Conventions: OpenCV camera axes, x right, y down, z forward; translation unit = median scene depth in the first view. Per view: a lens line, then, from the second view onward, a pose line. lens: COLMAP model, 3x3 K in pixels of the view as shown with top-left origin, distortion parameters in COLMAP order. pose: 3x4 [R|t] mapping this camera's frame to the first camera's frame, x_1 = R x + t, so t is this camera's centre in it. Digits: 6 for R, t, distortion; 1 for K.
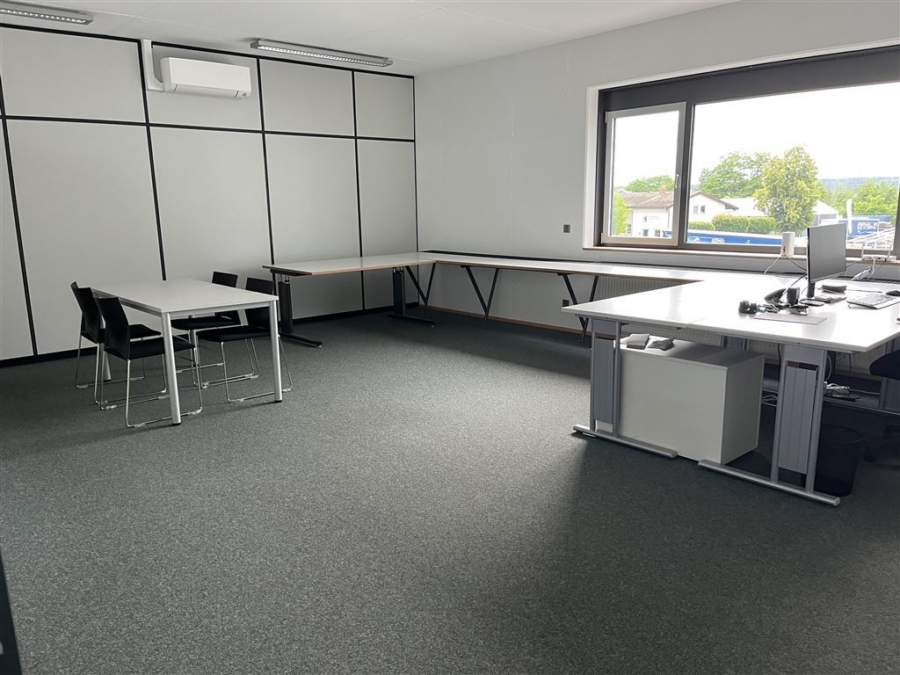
lens RADIAL K [[673.4, 0, 438.5], [0, 673.4, 337.3], [0, 0, 1]] dist [0.004938, -0.002109]
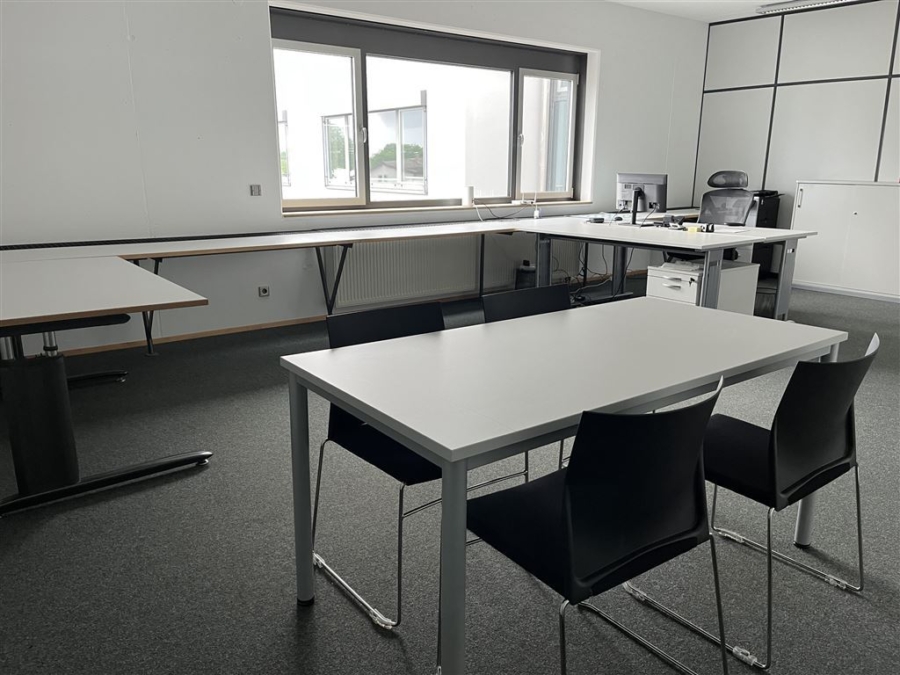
lens RADIAL K [[673.4, 0, 438.5], [0, 673.4, 337.3], [0, 0, 1]] dist [0.004938, -0.002109]
pose [[0.093411, -0.226445, 0.969534, -0.575946], [0.190552, 0.959857, 0.205826, -0.128117], [-0.977223, 0.165521, 0.132810, 0.777821]]
